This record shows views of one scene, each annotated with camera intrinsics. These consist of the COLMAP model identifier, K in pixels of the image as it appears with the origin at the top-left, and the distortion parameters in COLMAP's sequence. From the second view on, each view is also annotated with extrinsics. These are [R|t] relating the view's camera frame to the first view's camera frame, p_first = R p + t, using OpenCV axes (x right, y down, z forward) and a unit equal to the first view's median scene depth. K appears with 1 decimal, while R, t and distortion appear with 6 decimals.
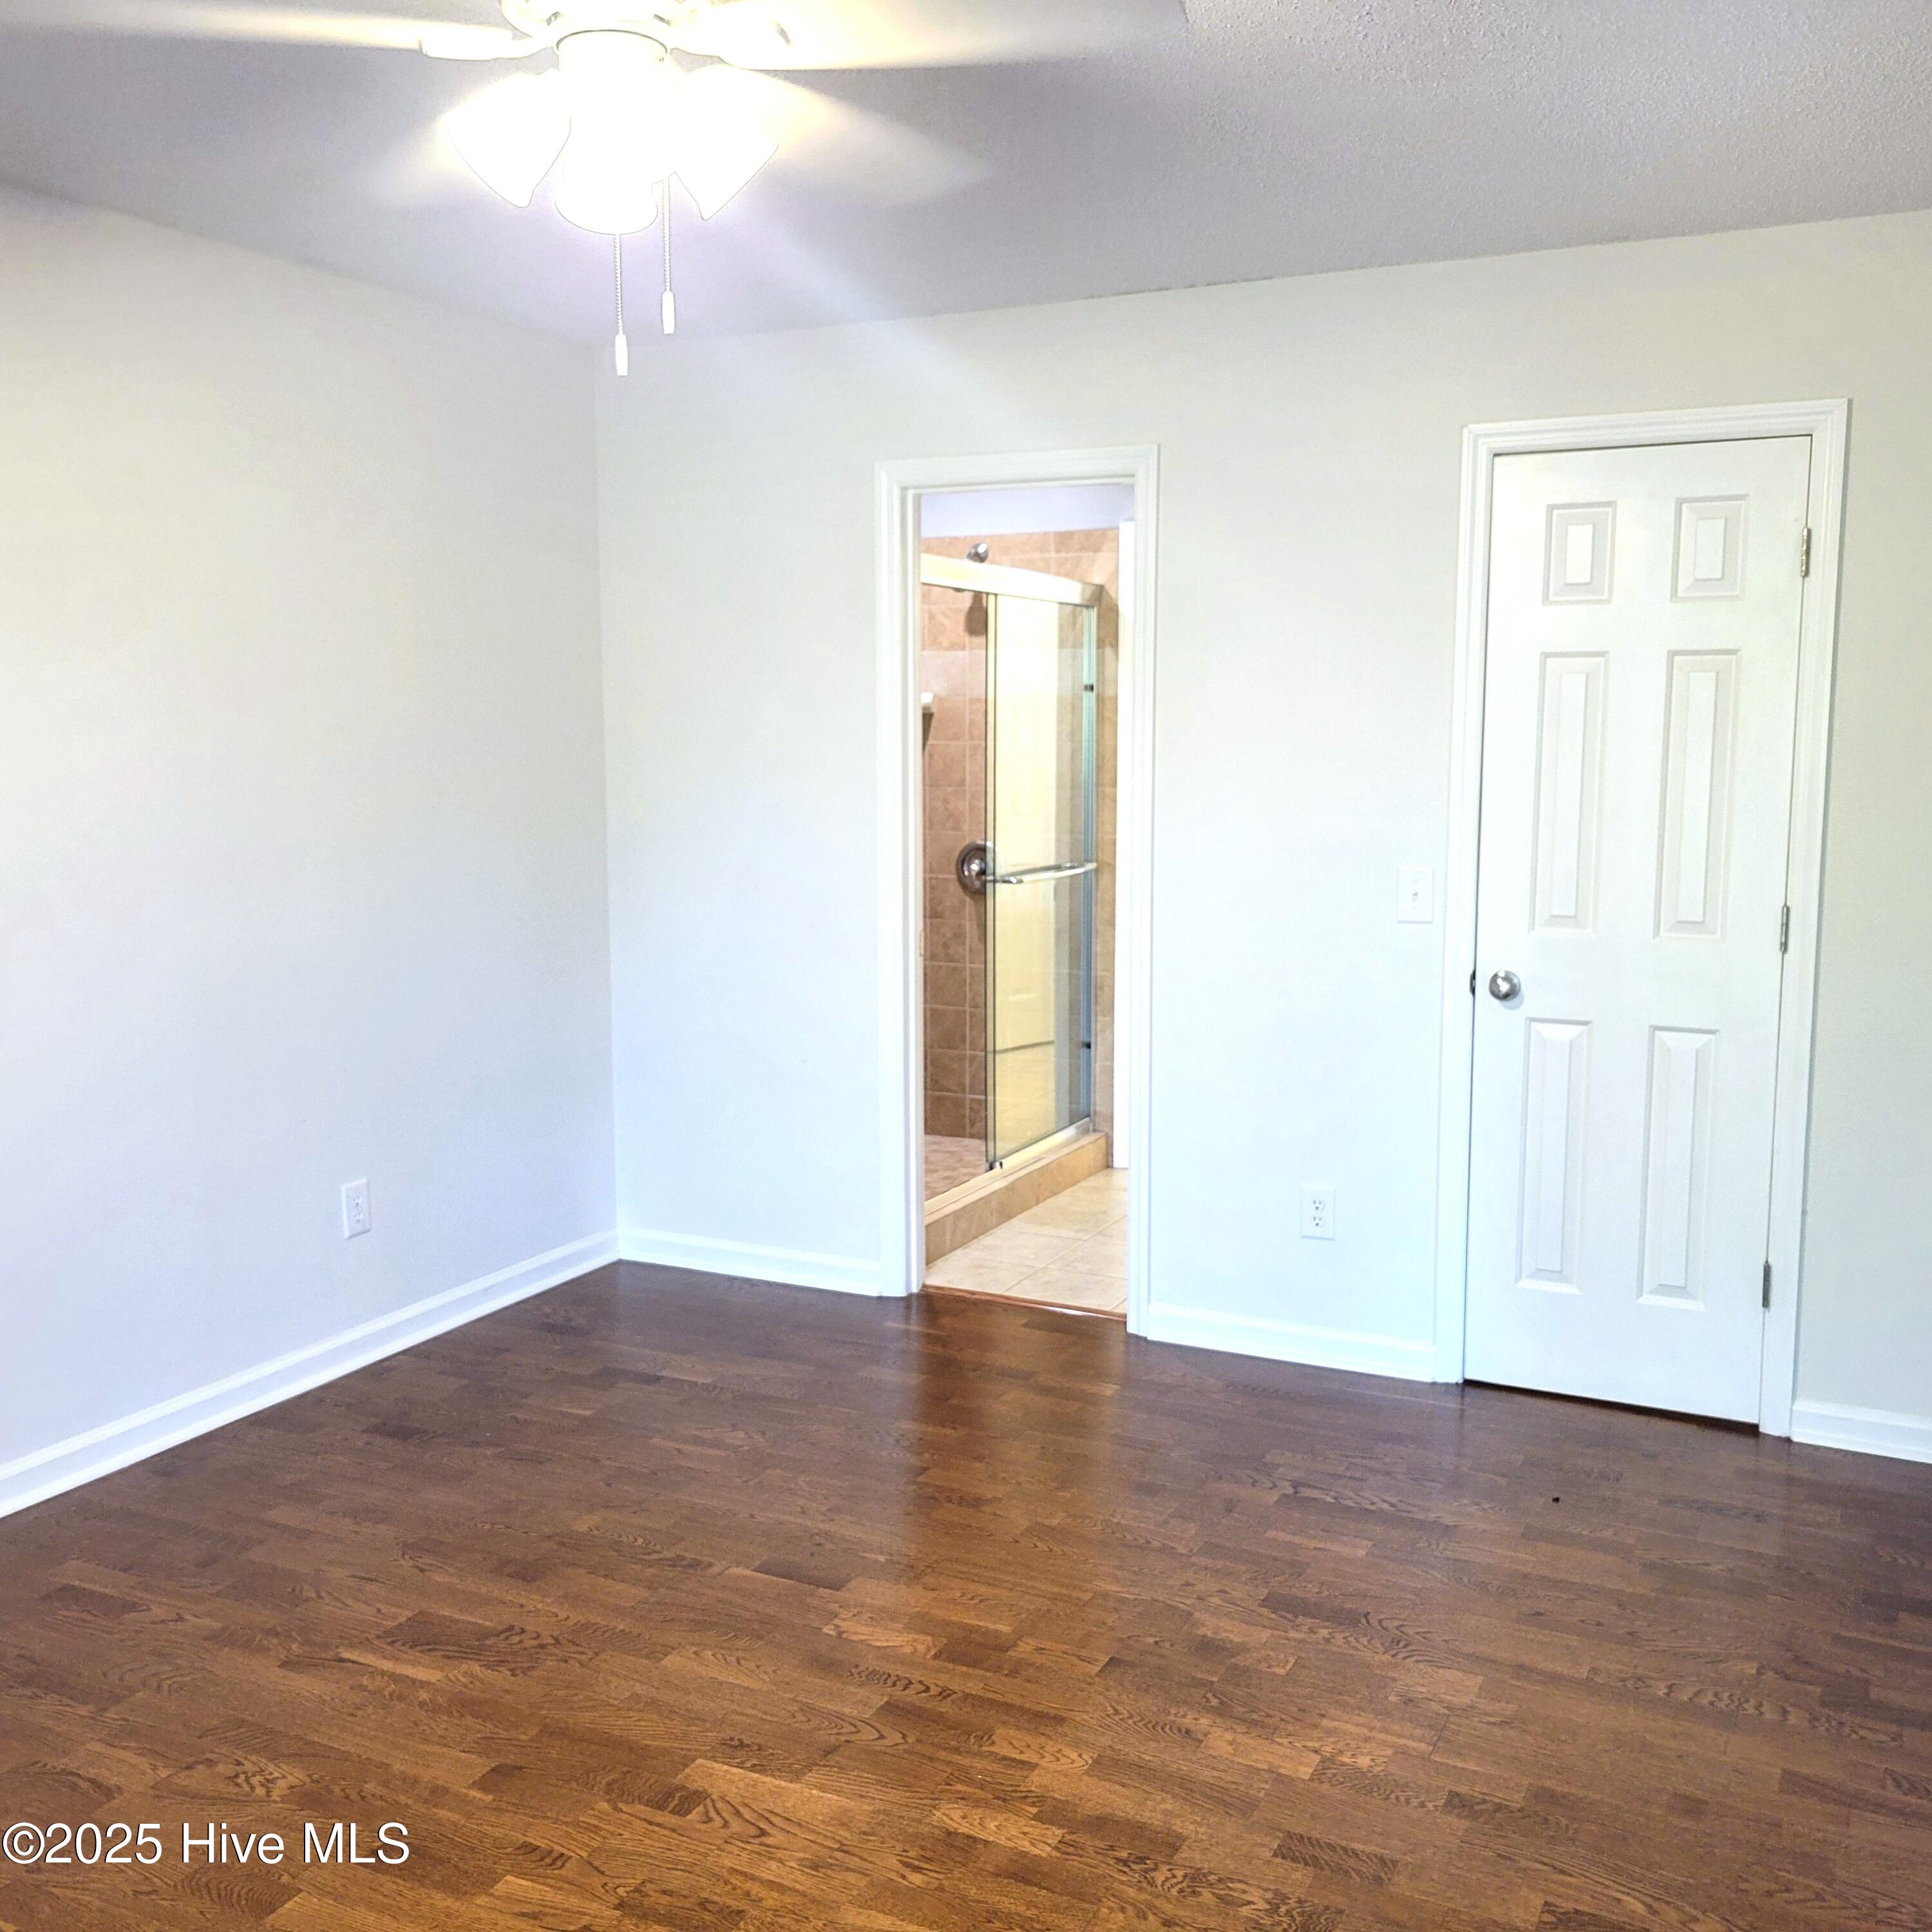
lens RADIAL K [[1910.5, 0, 963.8], [0, 1910.5, 965.8], [0, 0, 1]] dist [0.036197, 0.000000]
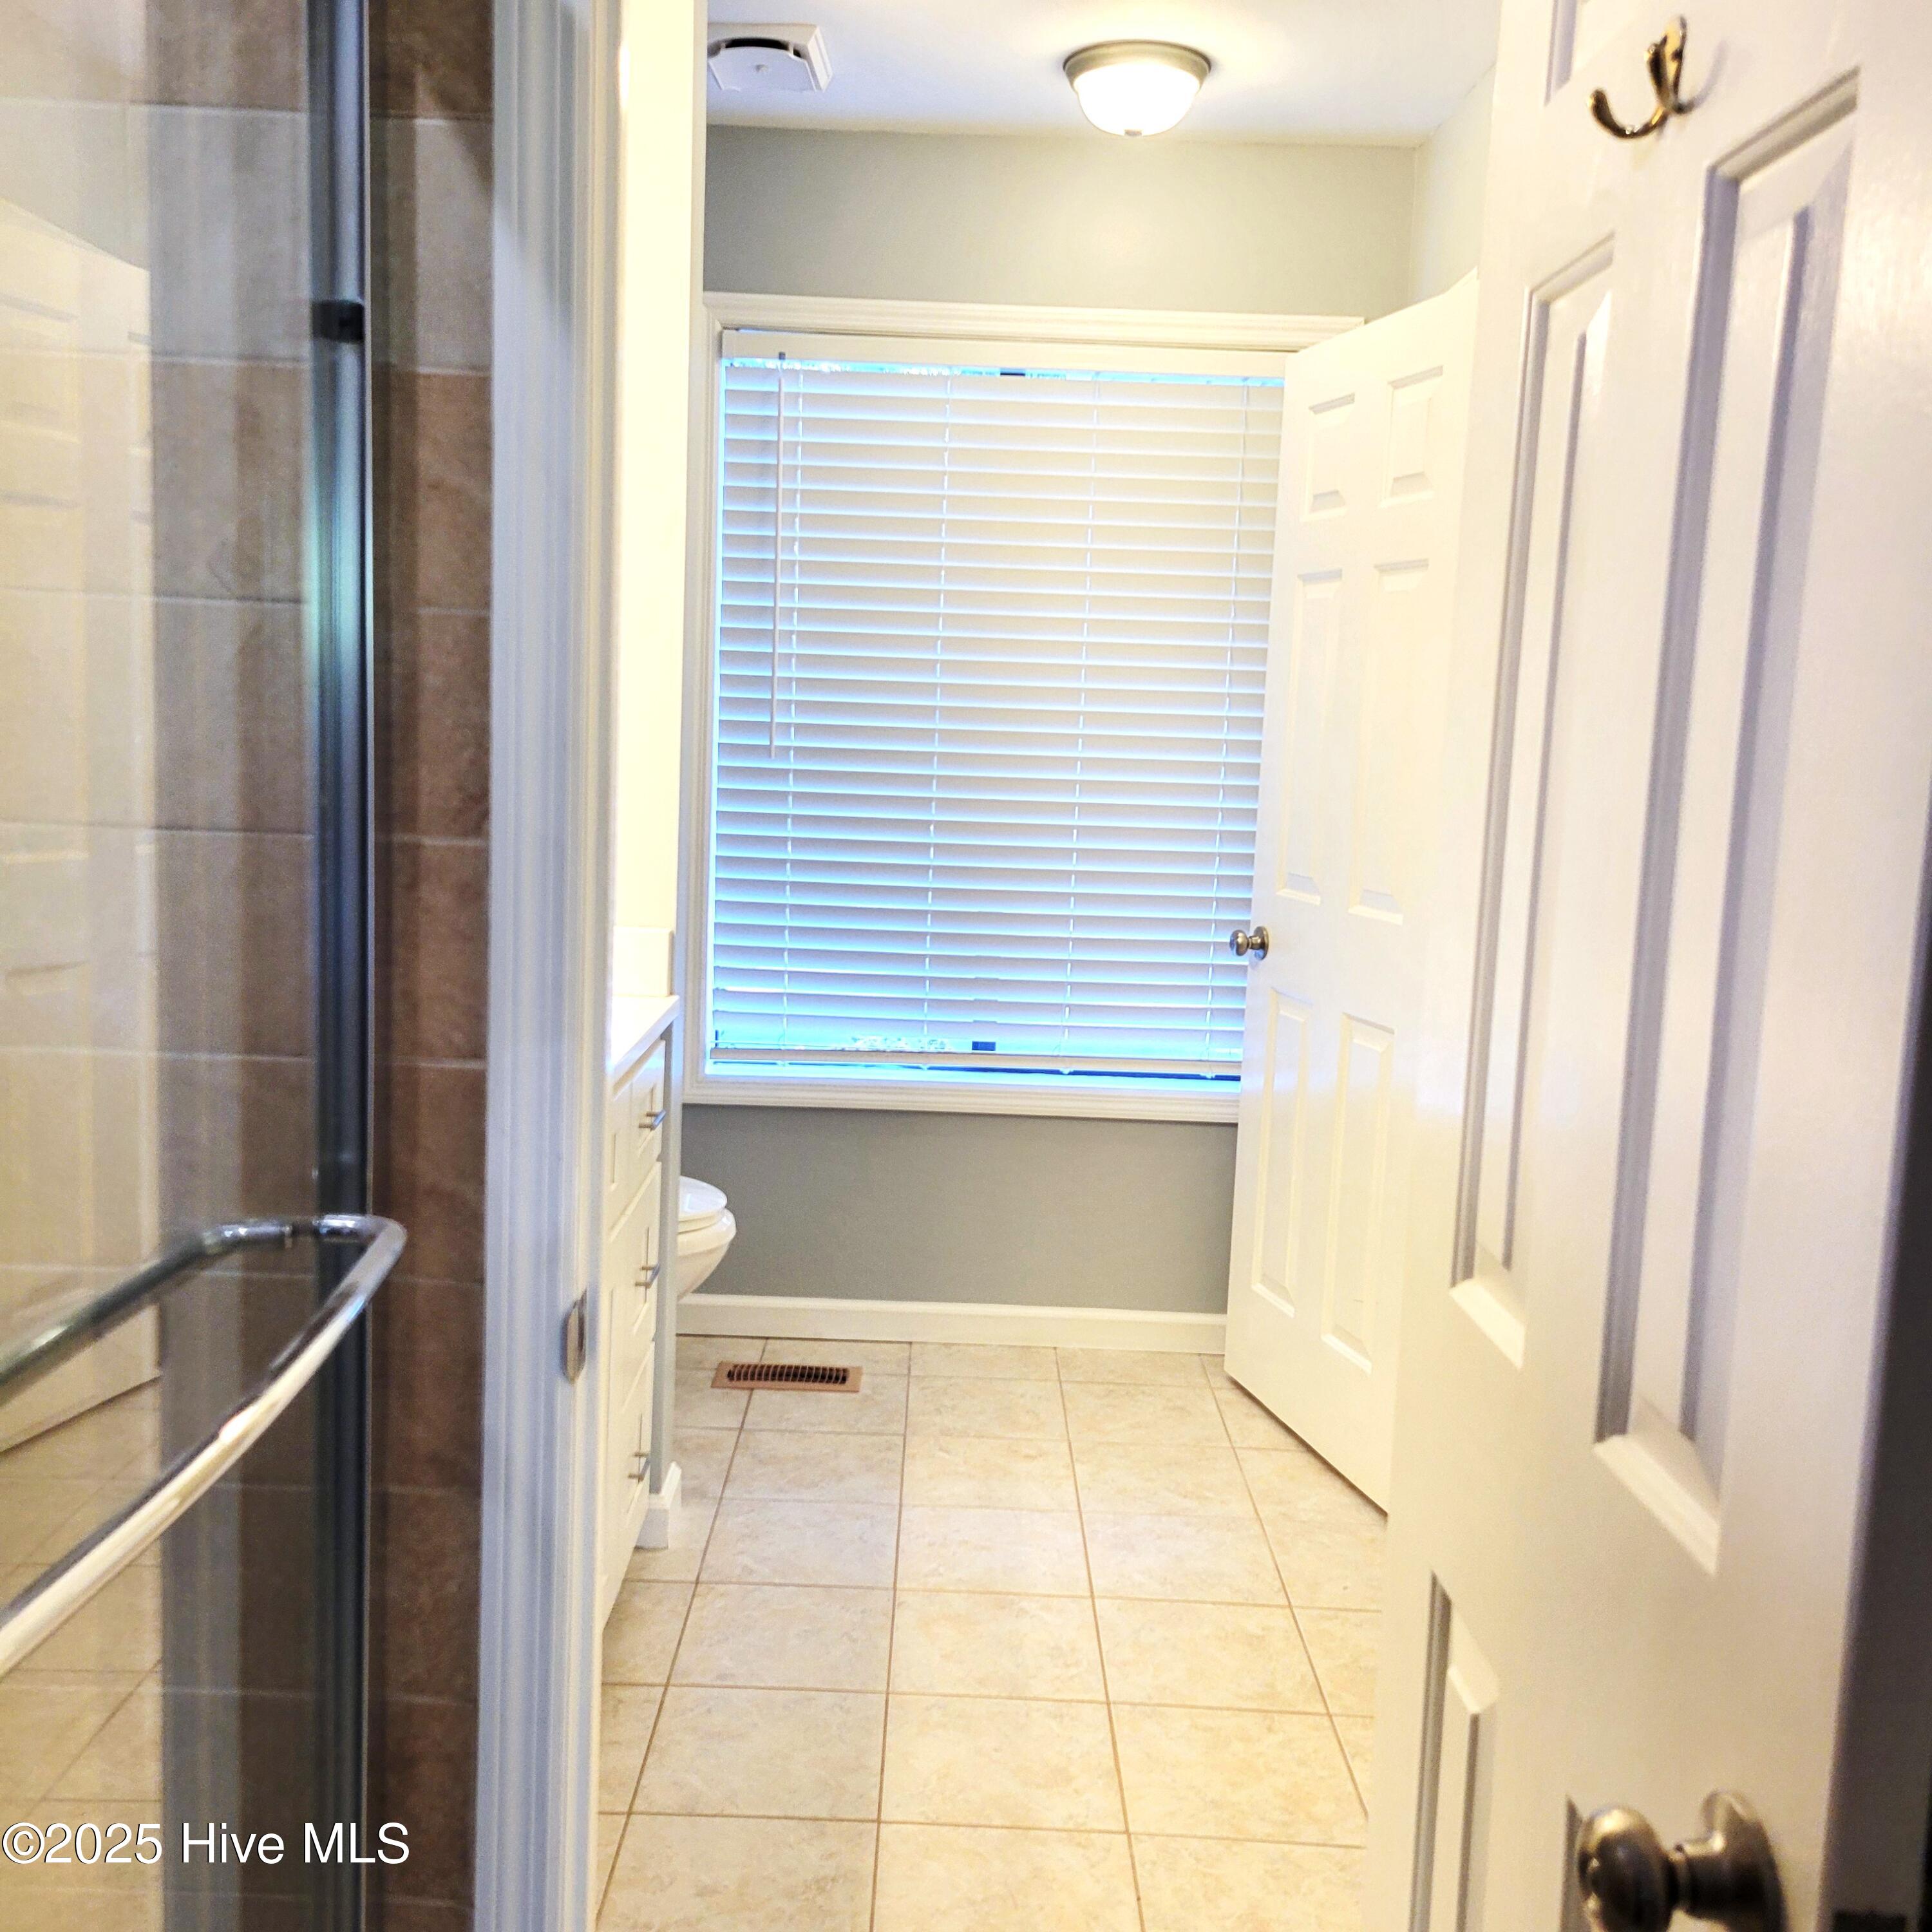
lens RADIAL K [[1910.5, 0, 963.1], [0, 1910.5, 966.1], [0, 0, 1]] dist [0.036197, 0.000000]
pose [[0.897175, -0.021537, 0.441149, 0.034870], [0.010845, 0.999583, 0.026745, -0.083281], [-0.441541, -0.019211, 0.897035, 0.789476]]
